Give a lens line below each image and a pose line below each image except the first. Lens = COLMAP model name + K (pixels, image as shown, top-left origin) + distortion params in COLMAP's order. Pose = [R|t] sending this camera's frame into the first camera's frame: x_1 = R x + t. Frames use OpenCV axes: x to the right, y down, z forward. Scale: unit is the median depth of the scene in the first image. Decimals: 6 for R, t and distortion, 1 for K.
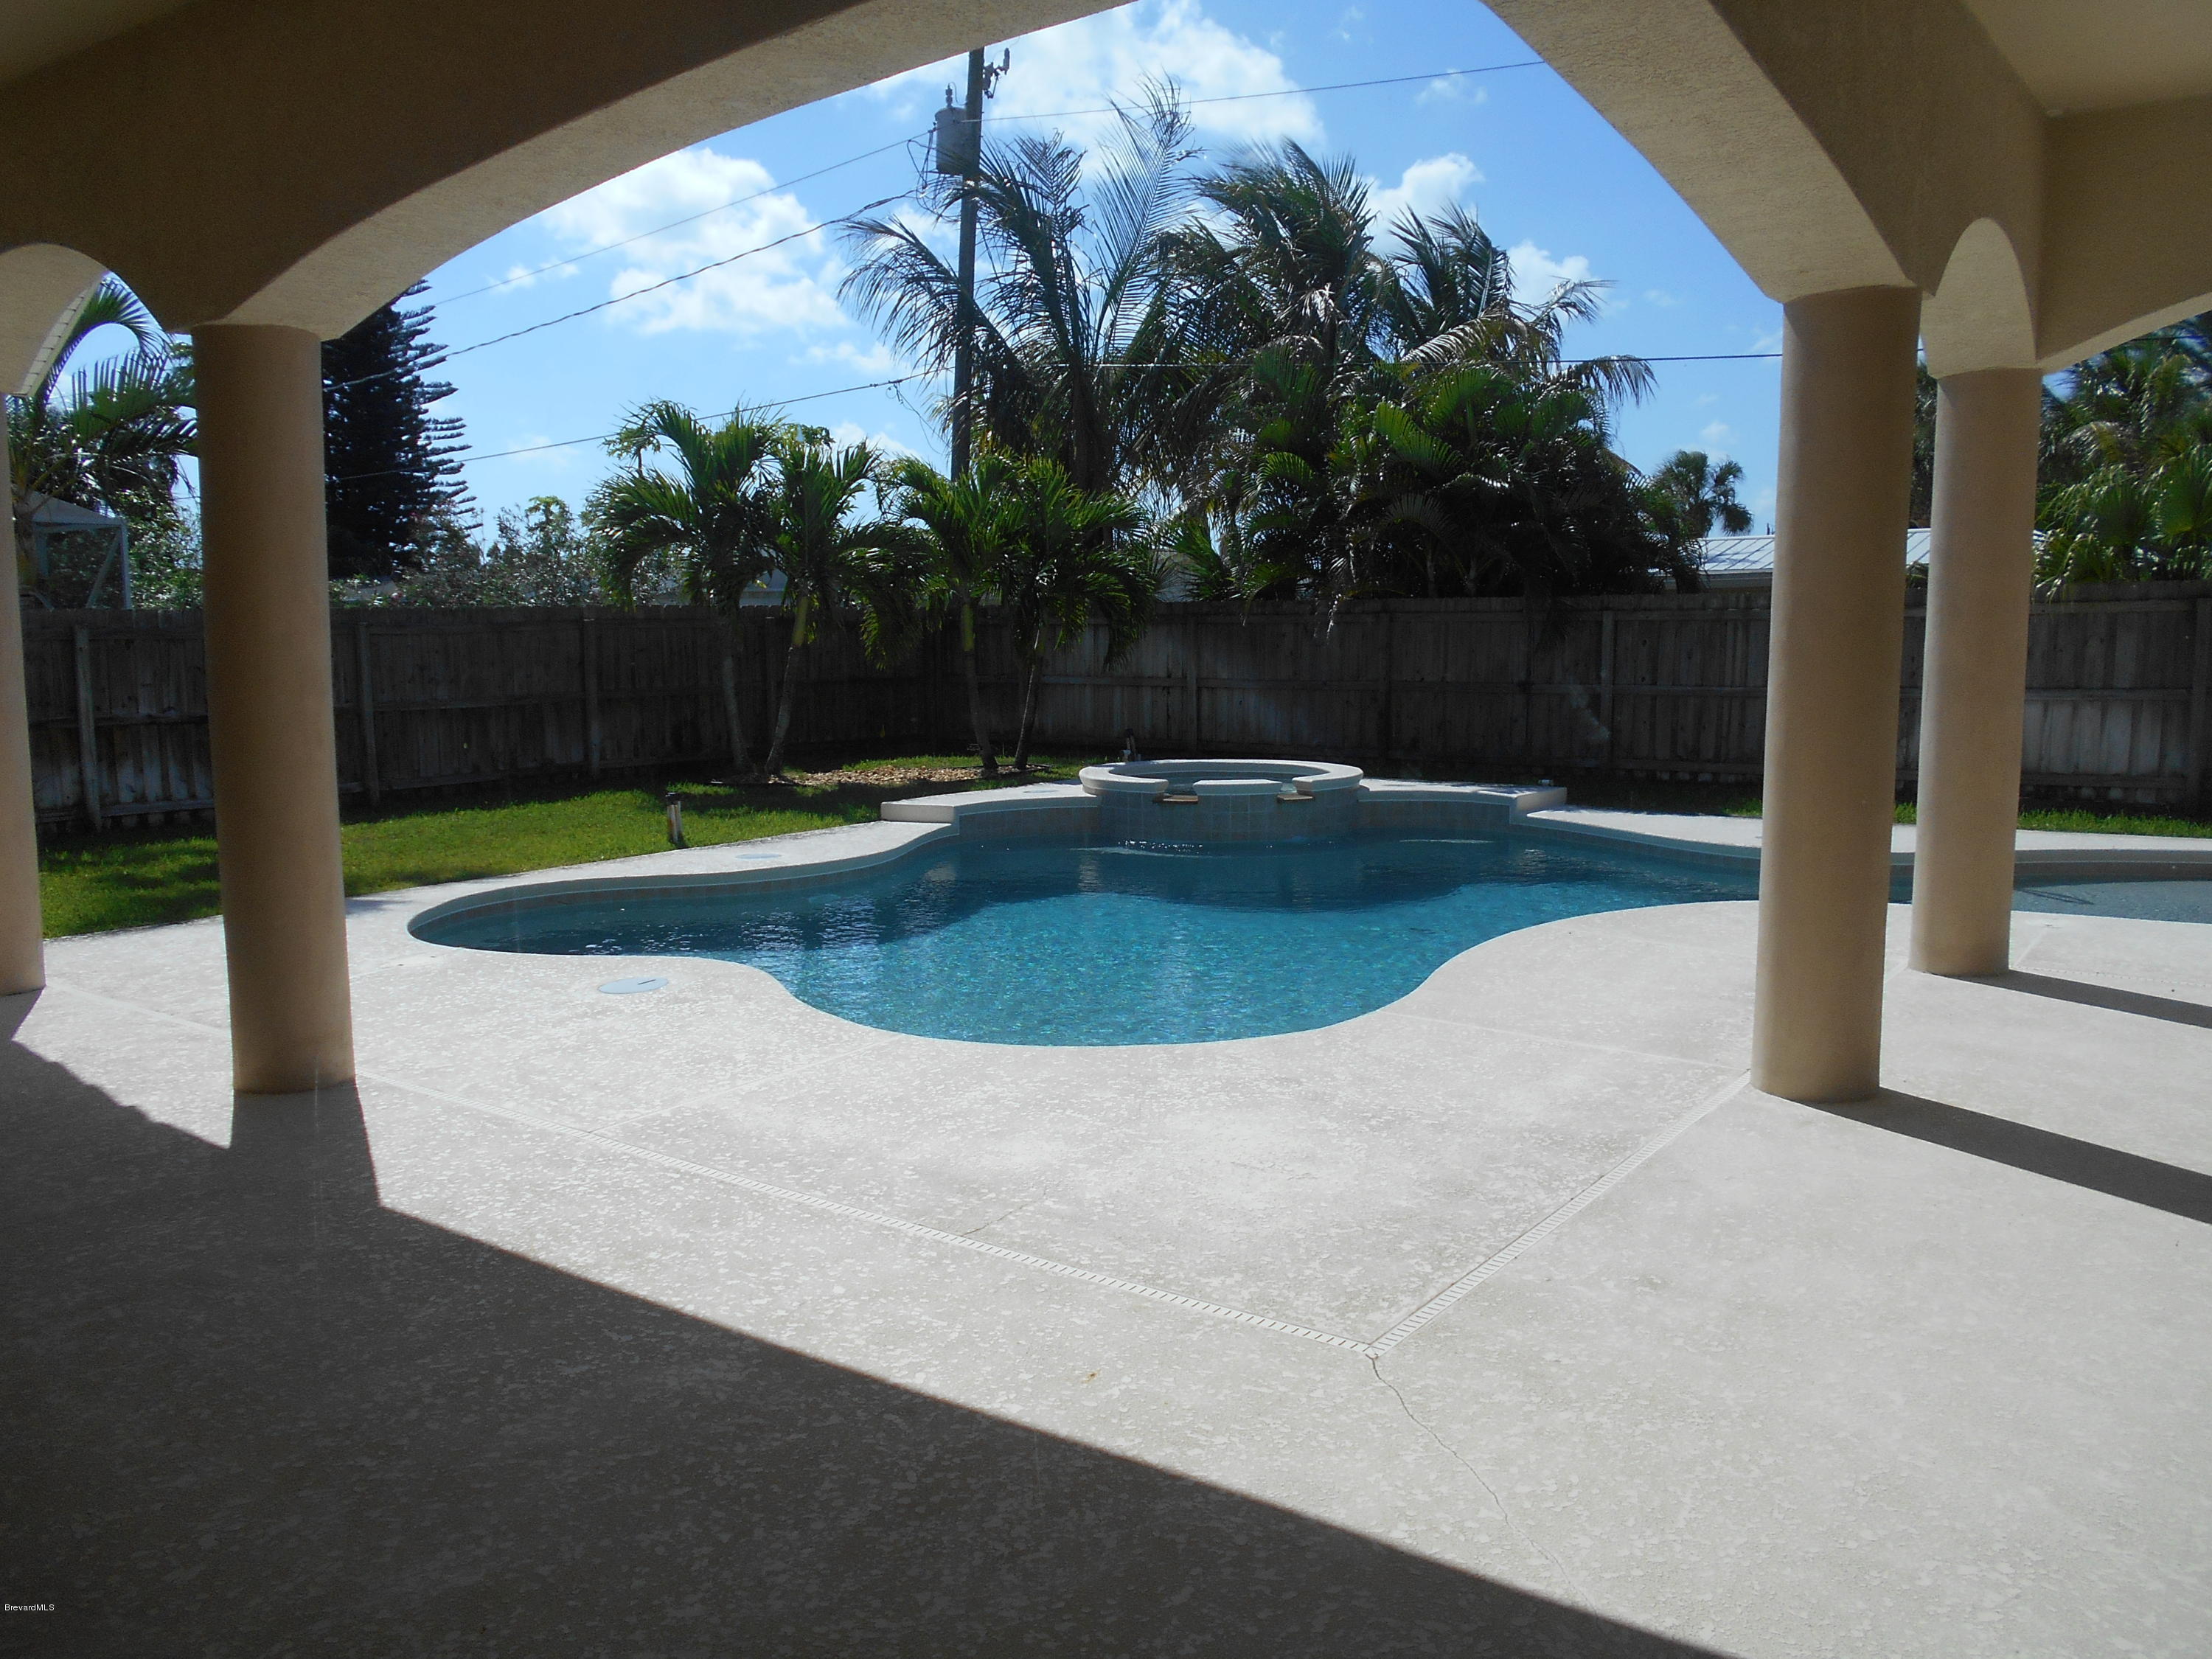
lens RADIAL K [[1680.9, 0, 1106.0], [0, 1680.9, 829.5], [0, 0, 1]] dist [-0.130058, 0.331898]
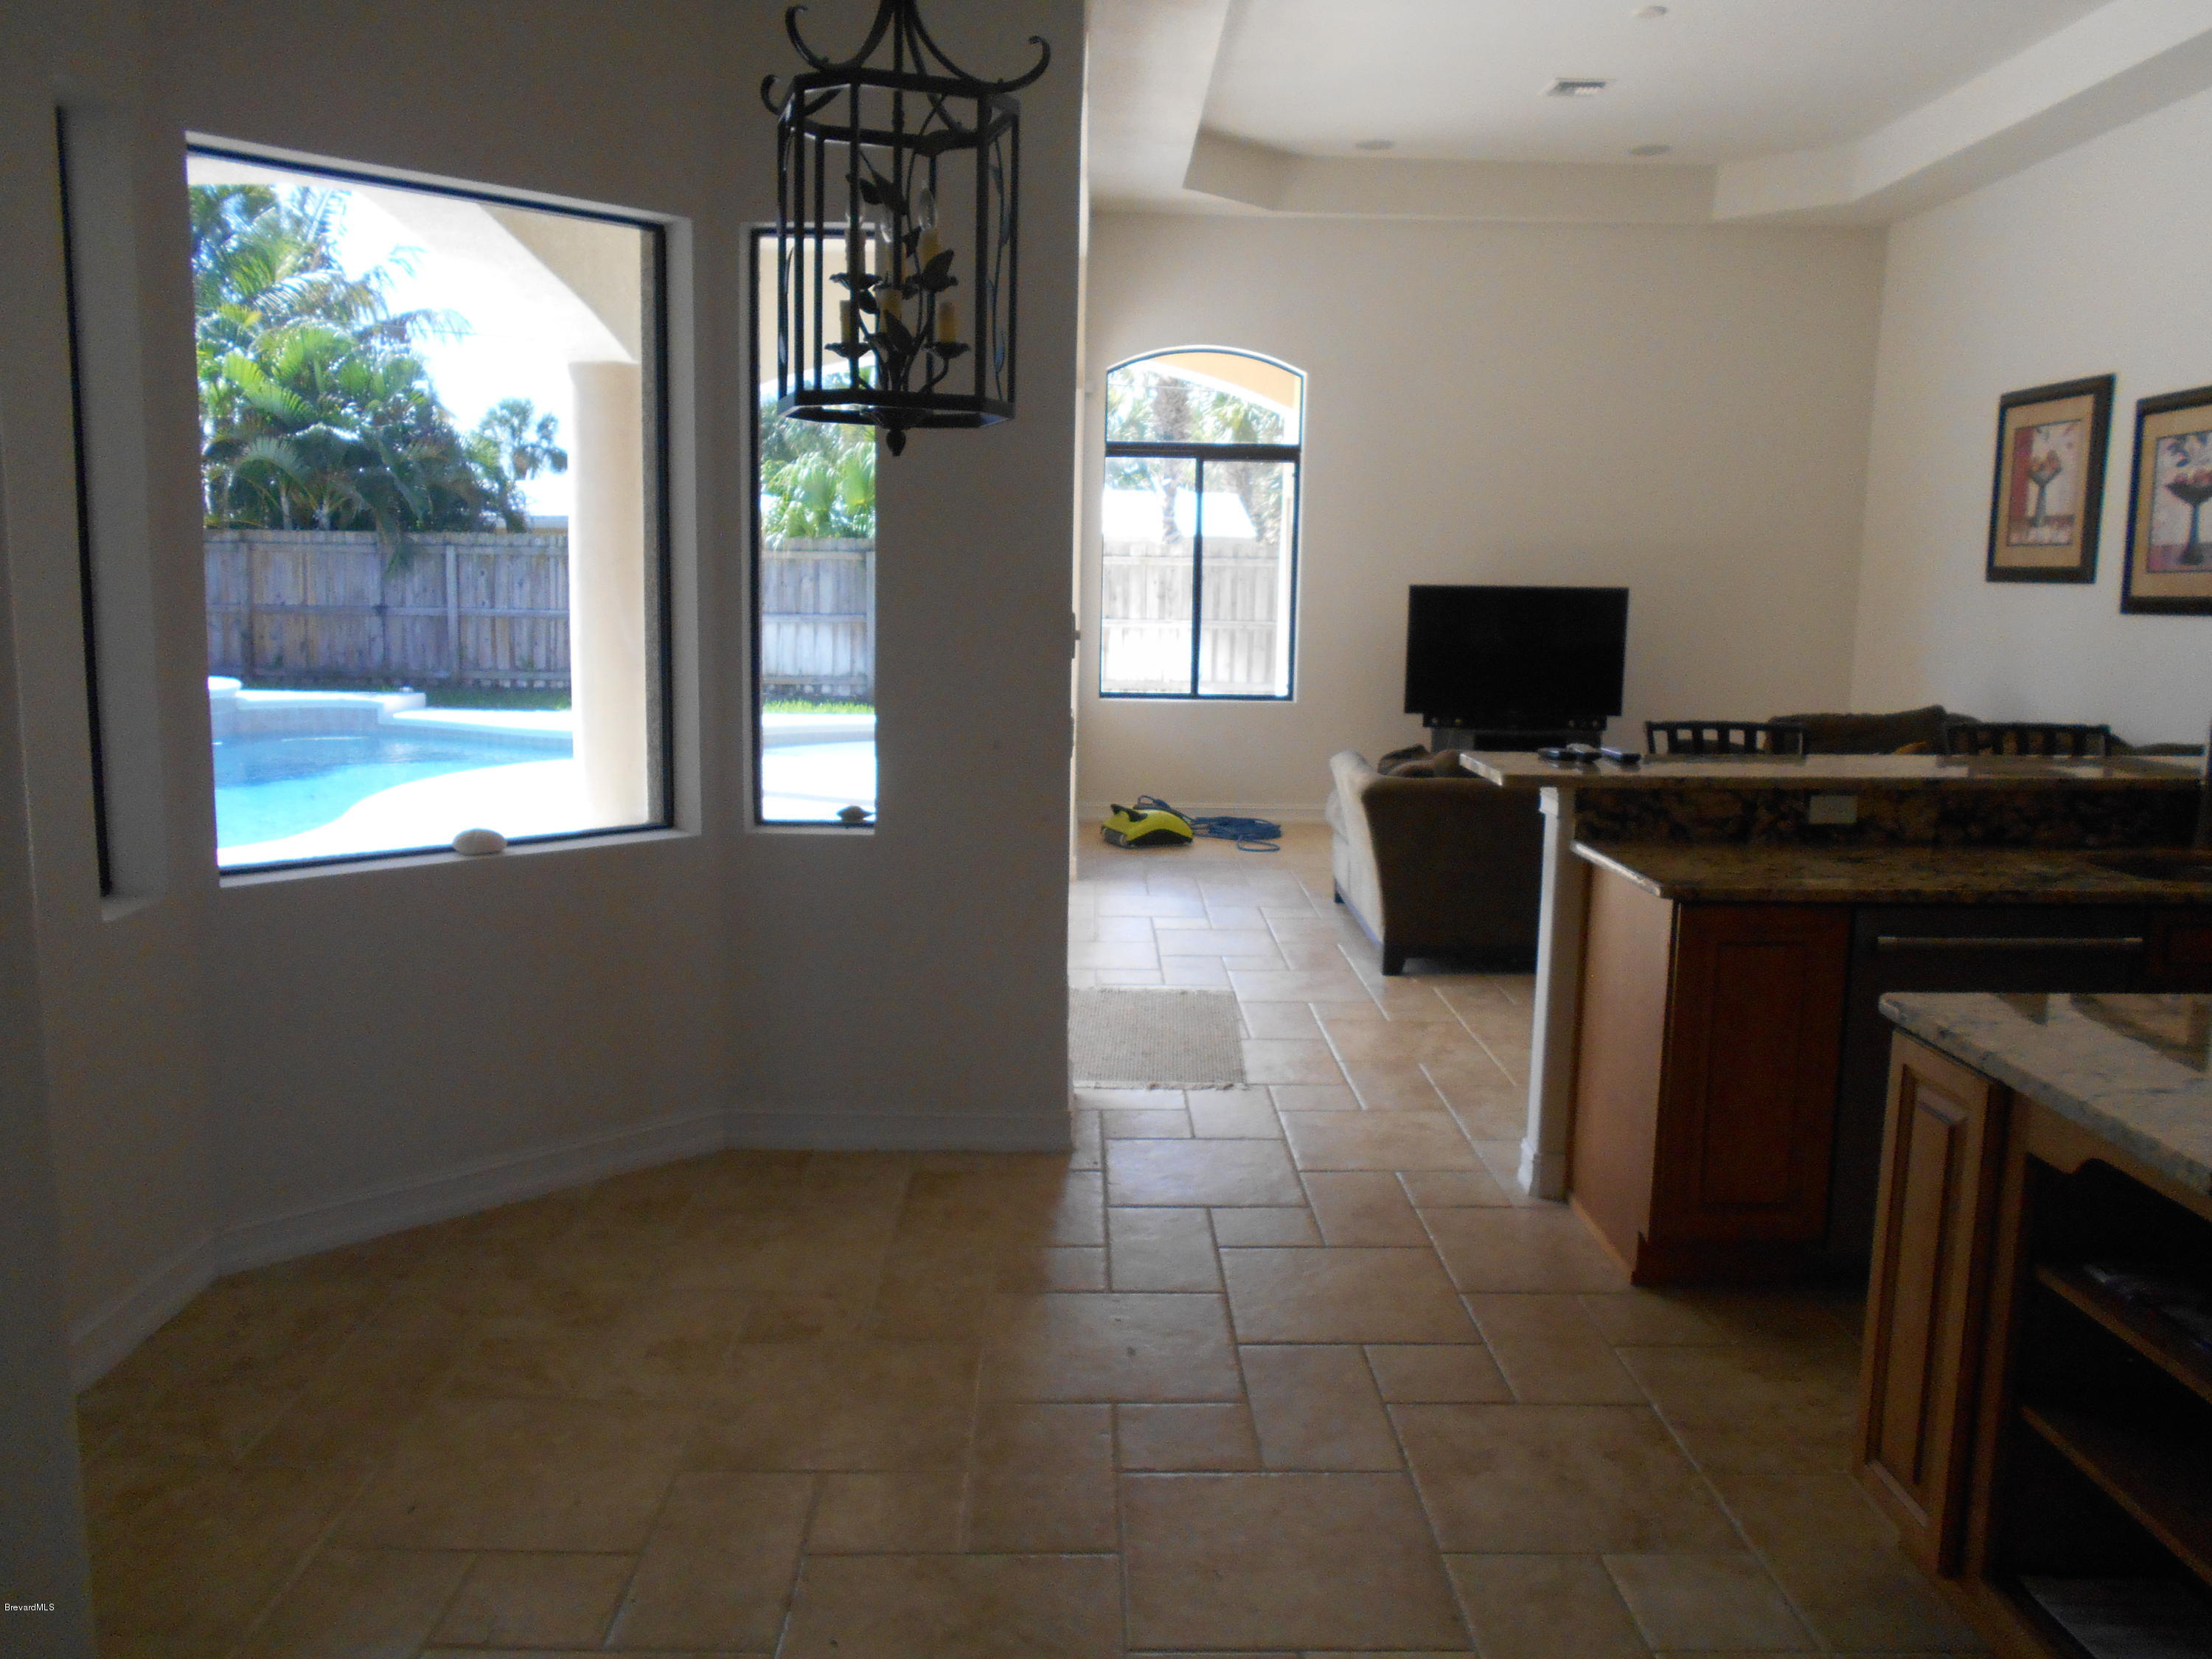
lens RADIAL K [[1640.6, 0, 1106.0], [0, 1640.6, 829.5], [0, 0, 1]] dist [-0.048279, -0.002340]
pose [[0.783517, -0.074156, 0.616930, -0.063035], [0.042702, 0.996932, 0.065600, 0.014730], [-0.619902, -0.025054, 0.784279, -0.208602]]
